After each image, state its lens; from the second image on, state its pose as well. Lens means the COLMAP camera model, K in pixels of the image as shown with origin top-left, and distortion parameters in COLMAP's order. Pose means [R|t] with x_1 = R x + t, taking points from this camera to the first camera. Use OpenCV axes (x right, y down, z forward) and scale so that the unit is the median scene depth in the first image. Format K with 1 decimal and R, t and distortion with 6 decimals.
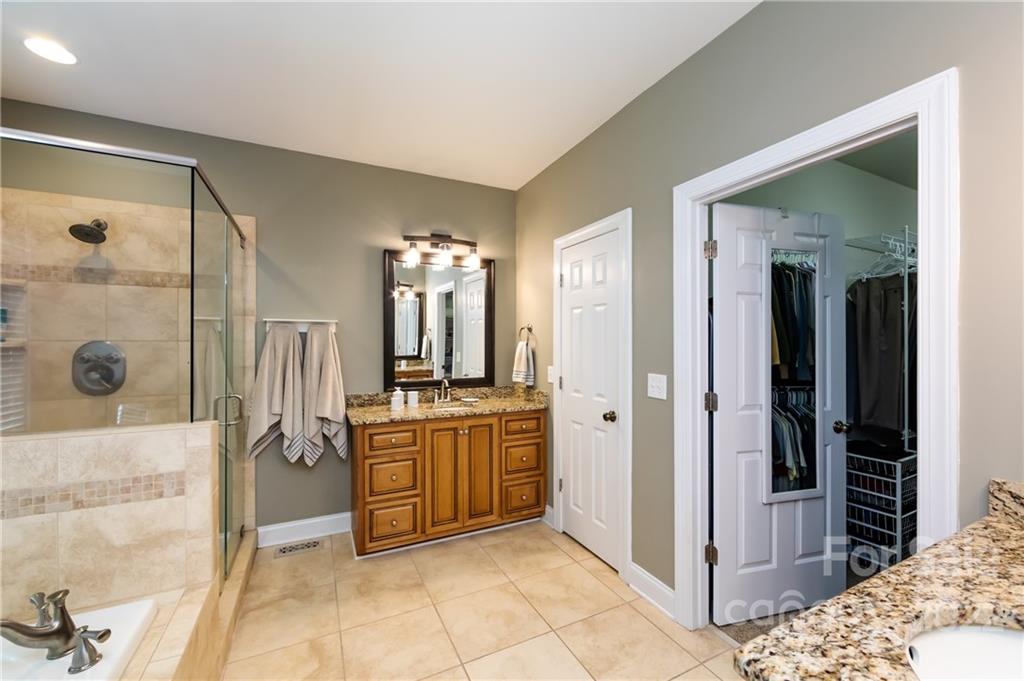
lens RADIAL K [[406.1, 0, 515.4], [0, 406.1, 340.5], [0, 0, 1]] dist [-0.000762, -0.000391]
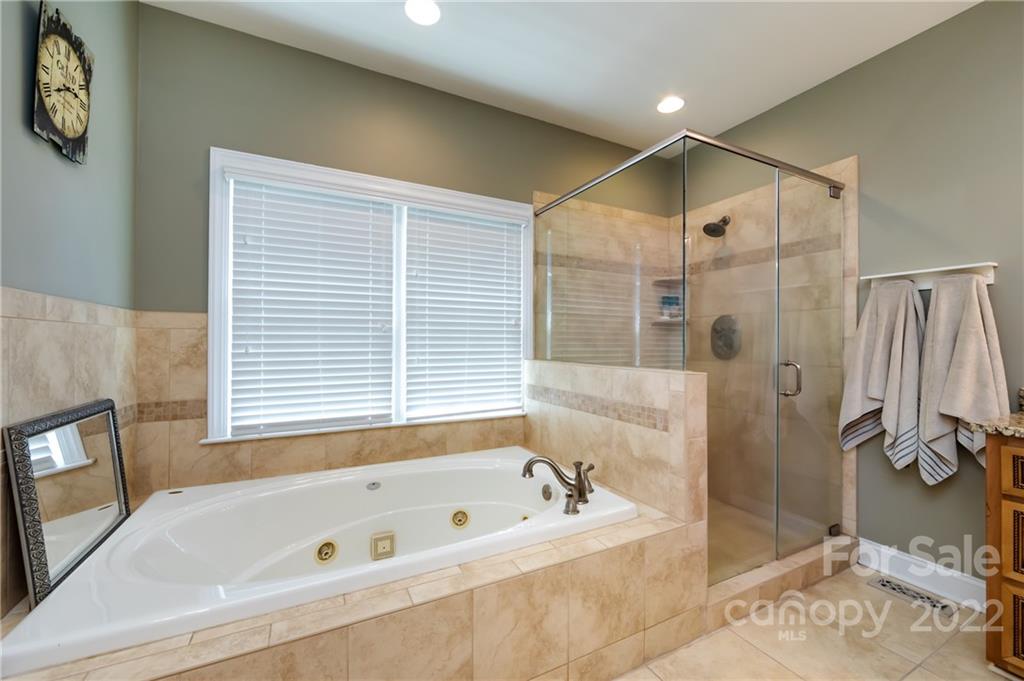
lens RADIAL K [[406.1, 0, 515.4], [0, 406.1, 340.5], [0, 0, 1]] dist [-0.000762, -0.000391]
pose [[0.012530, -0.006648, -0.999899, 0.185353], [0.003988, 0.999970, -0.006598, 0.080923], [0.999914, -0.003905, 0.012556, 0.343921]]
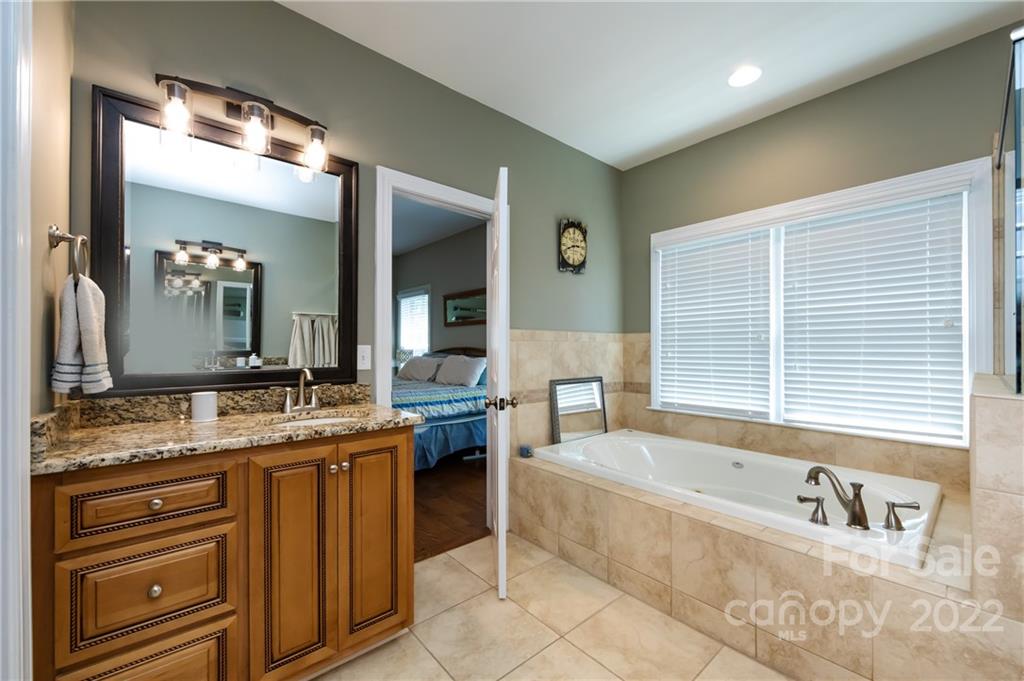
lens RADIAL K [[406.1, 0, 515.4], [0, 406.1, 340.5], [0, 0, 1]] dist [-0.000762, -0.000391]
pose [[-0.964766, -0.005465, -0.263052, 0.171031], [0.000854, 0.999714, -0.023905, 0.077614], [0.263107, -0.023287, -0.964486, 0.959502]]
